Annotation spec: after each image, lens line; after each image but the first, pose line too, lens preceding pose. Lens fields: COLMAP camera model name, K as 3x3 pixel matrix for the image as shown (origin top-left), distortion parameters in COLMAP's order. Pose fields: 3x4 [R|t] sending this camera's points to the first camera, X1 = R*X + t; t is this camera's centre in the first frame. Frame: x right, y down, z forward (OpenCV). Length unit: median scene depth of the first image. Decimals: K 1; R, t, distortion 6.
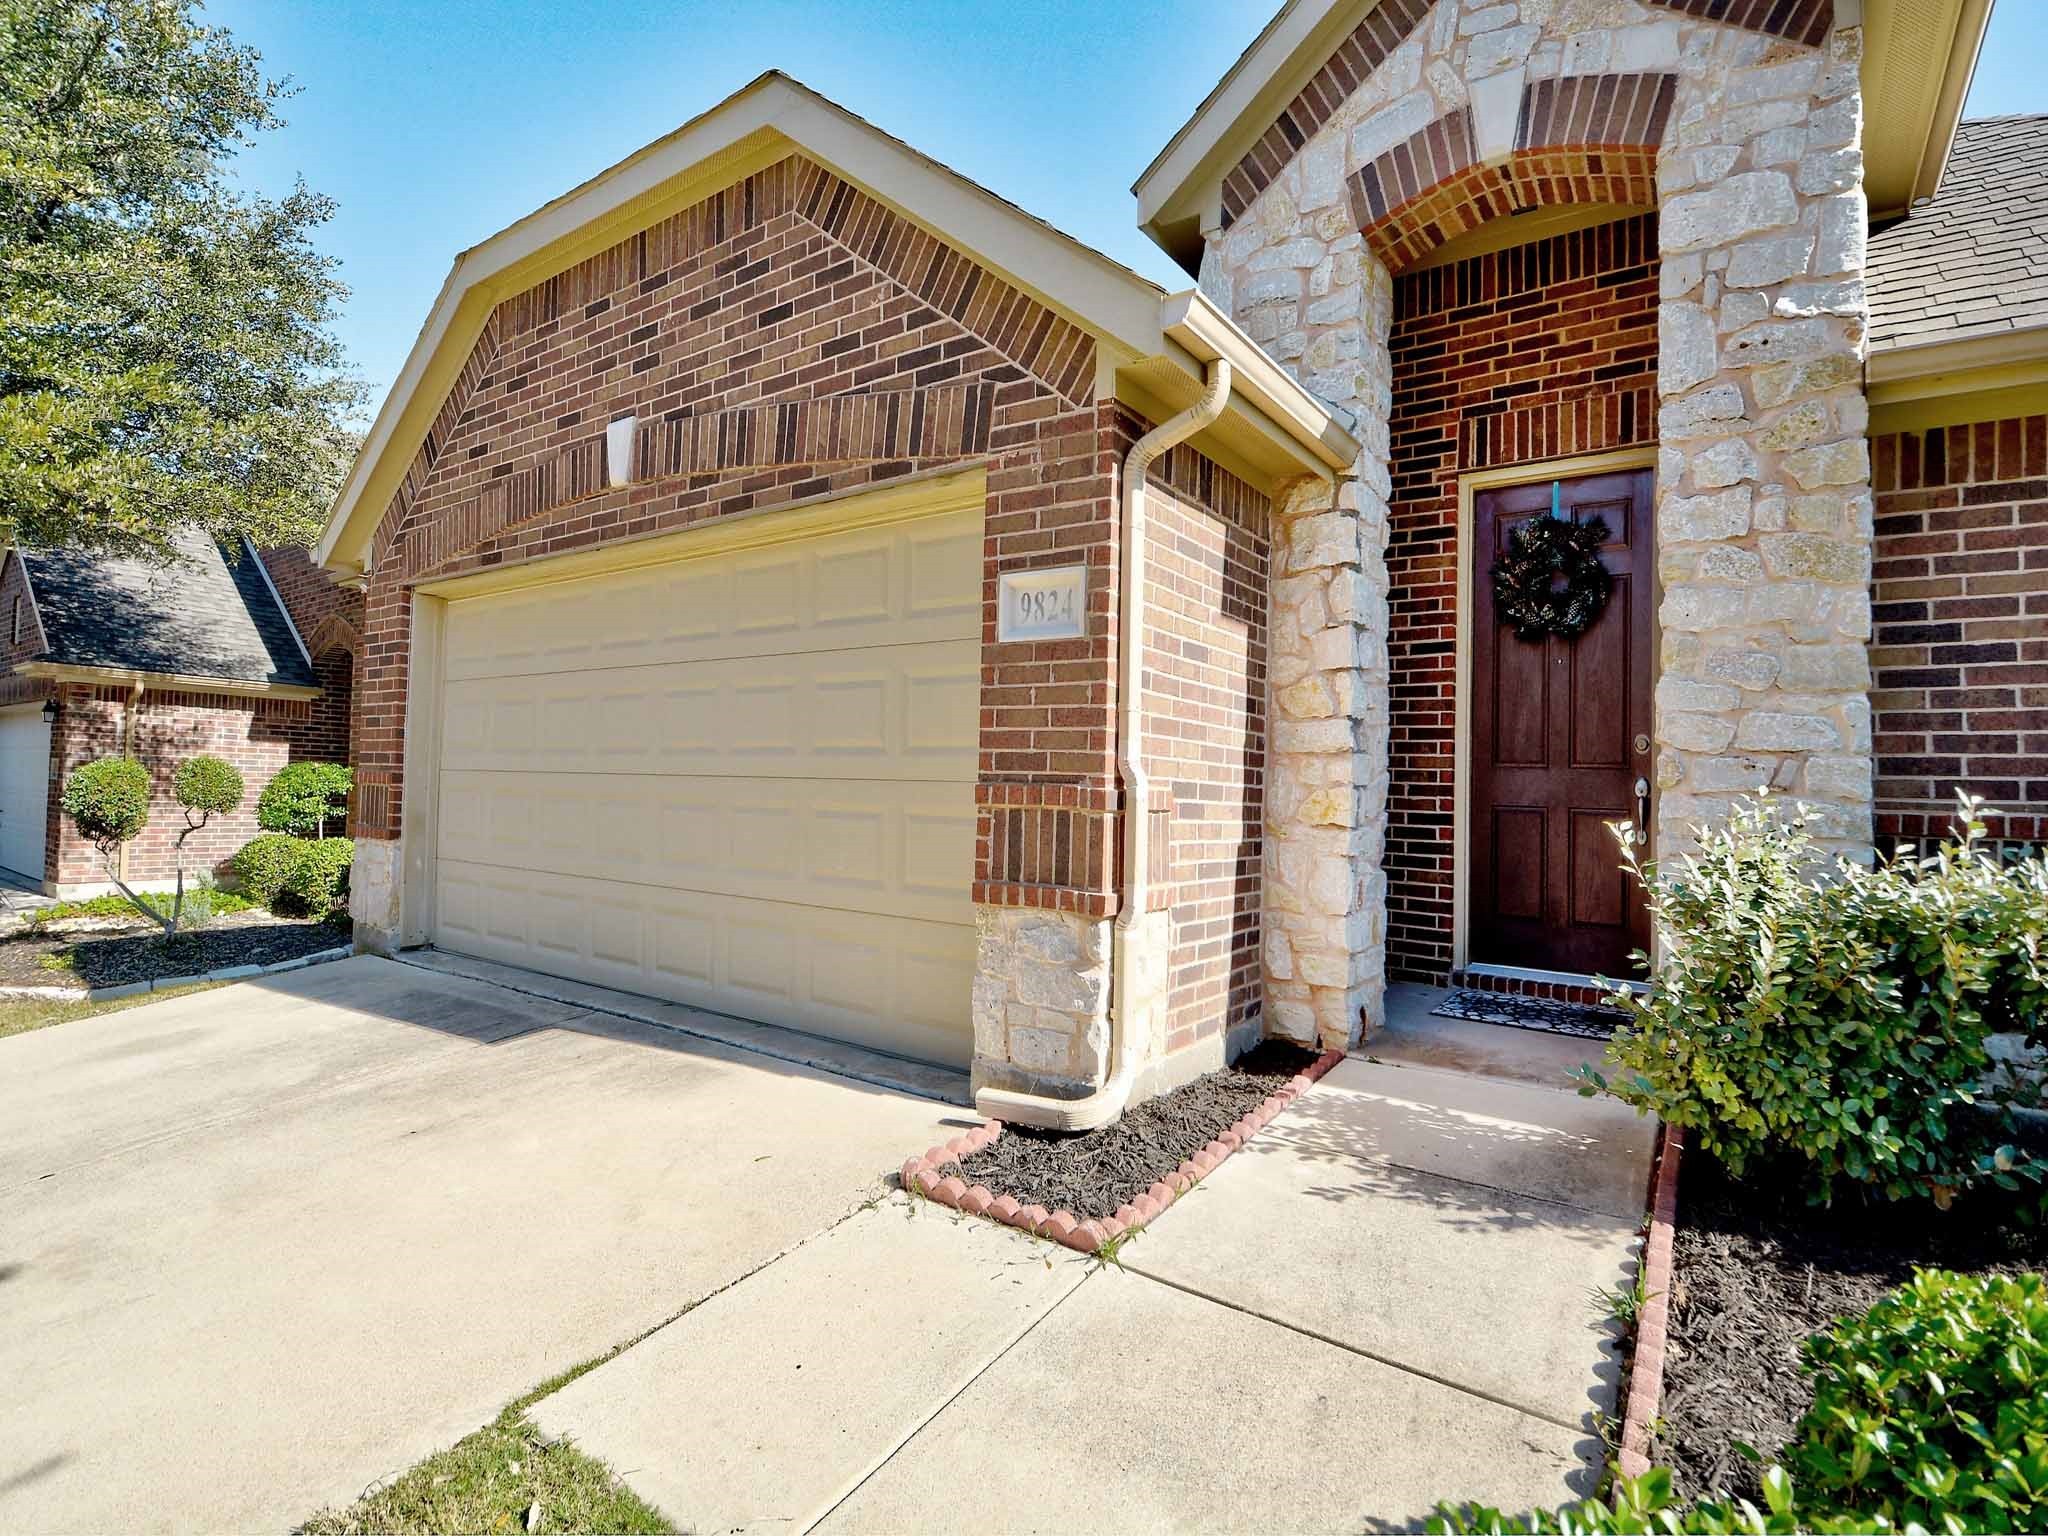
lens RADIAL K [[969.5, 0, 1071.1], [0, 969.5, 726.9], [0, 0, 1]] dist [0.019531, -0.024721]
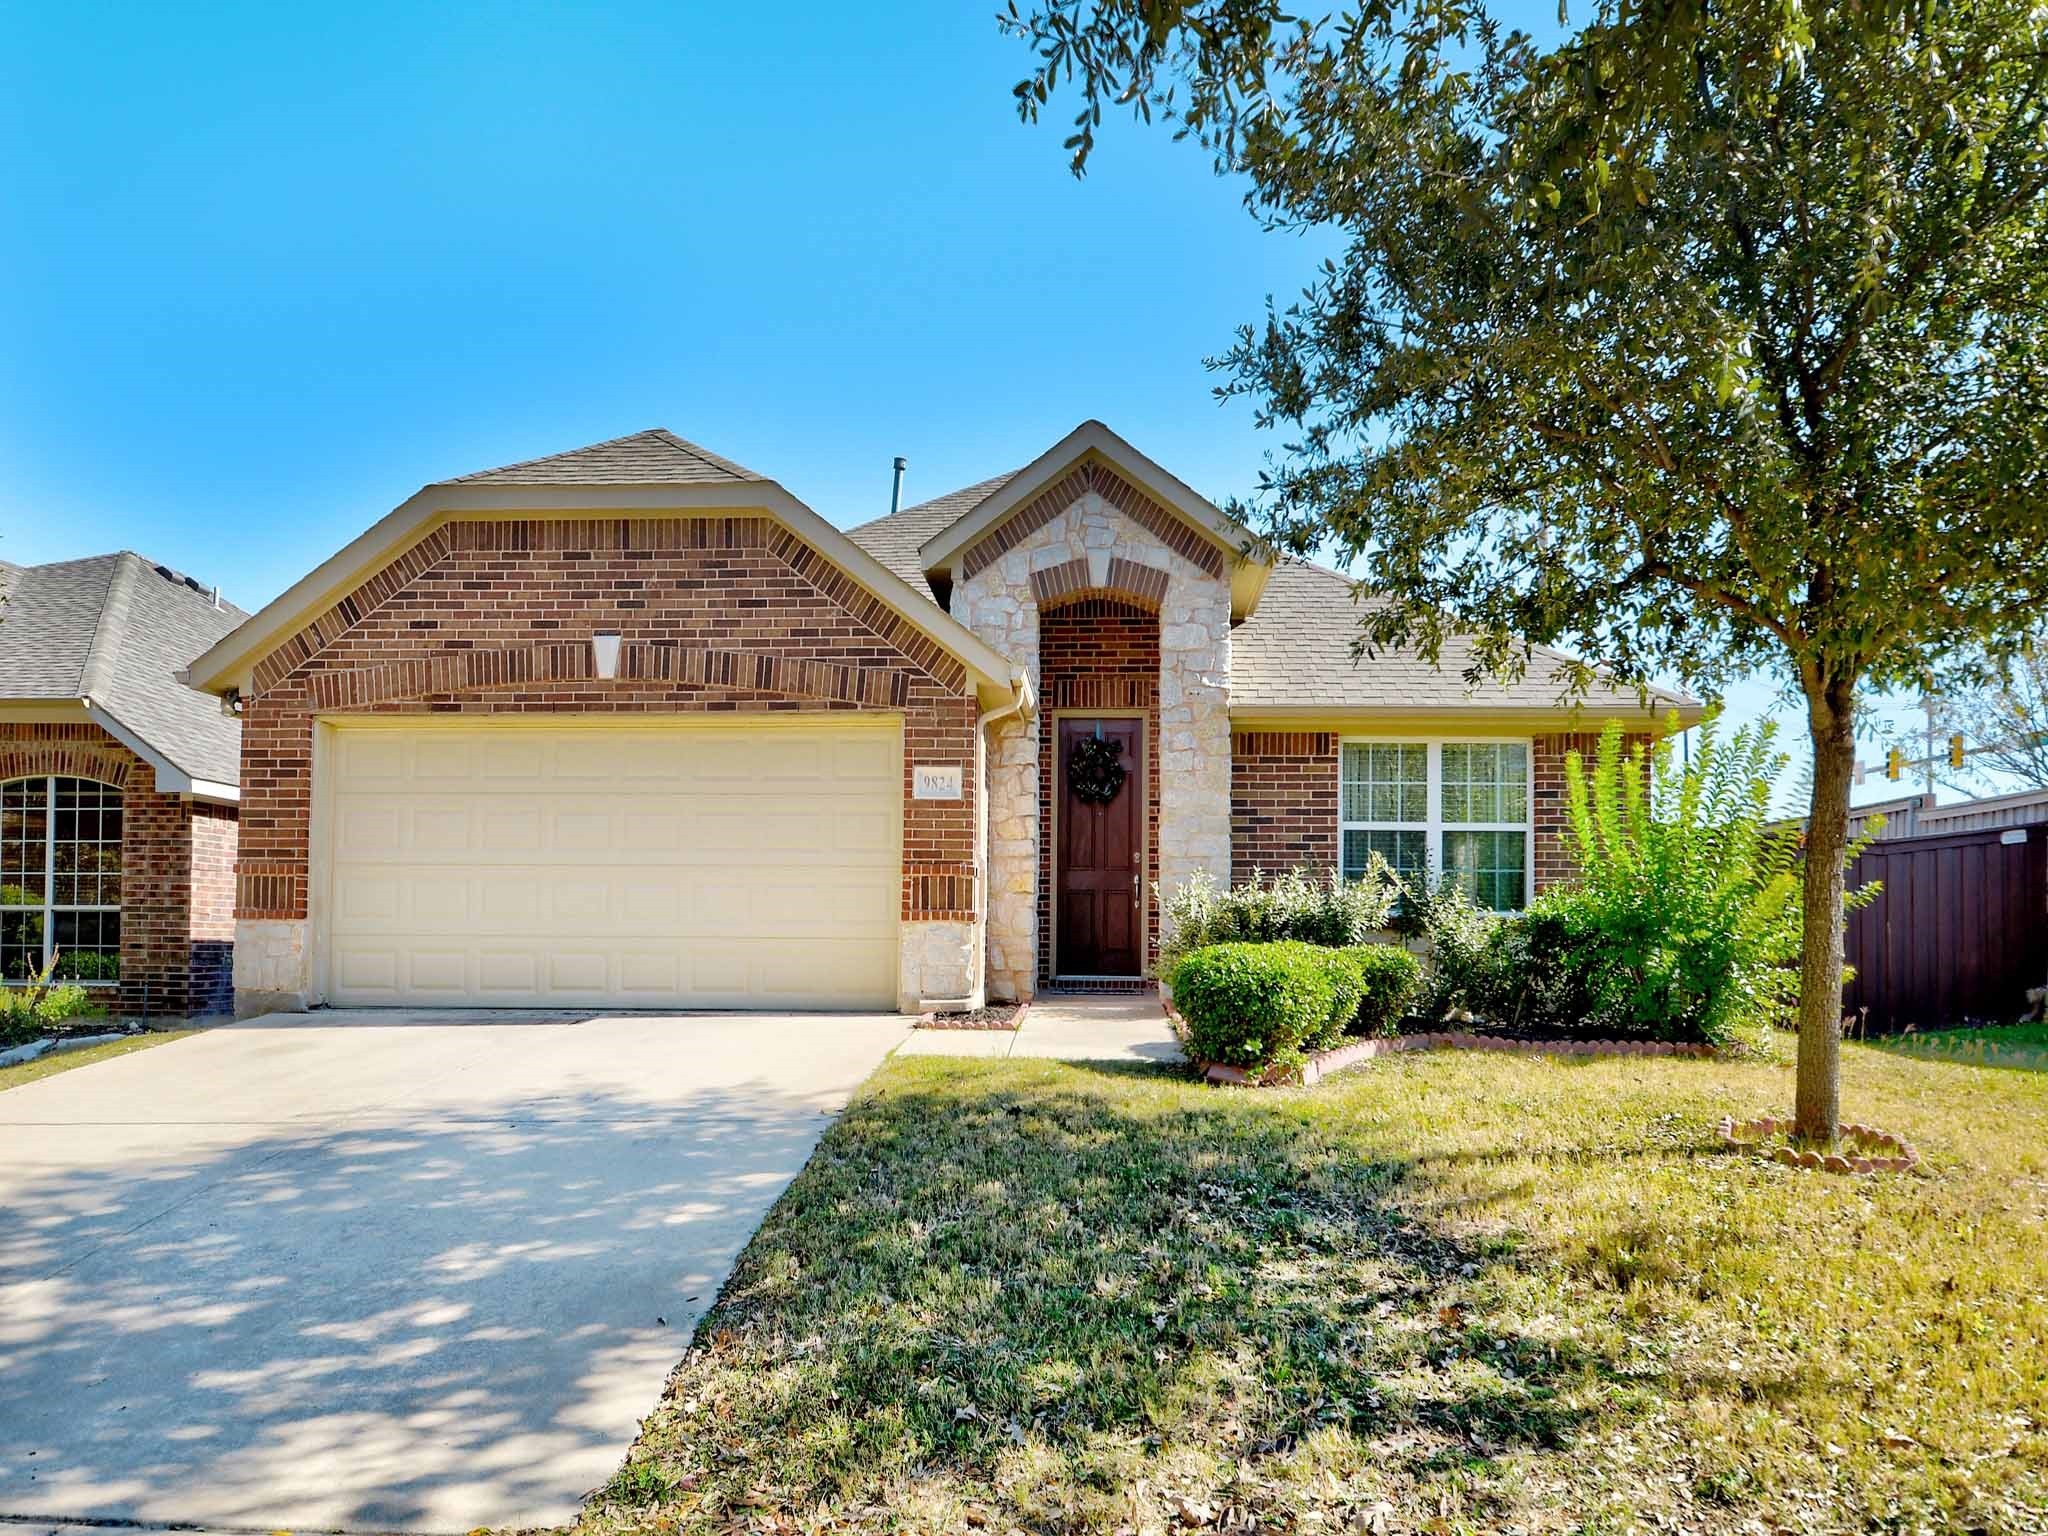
lens RADIAL K [[1316.6, 0, 1024.0], [0, 1316.6, 768.0], [0, 0, 1]] dist [-0.001613, -0.000053]
pose [[0.852454, 0.056374, 0.519754, -1.156161], [-0.017591, 0.996699, -0.079254, 0.059830], [-0.522506, 0.058417, 0.850632, -1.335595]]
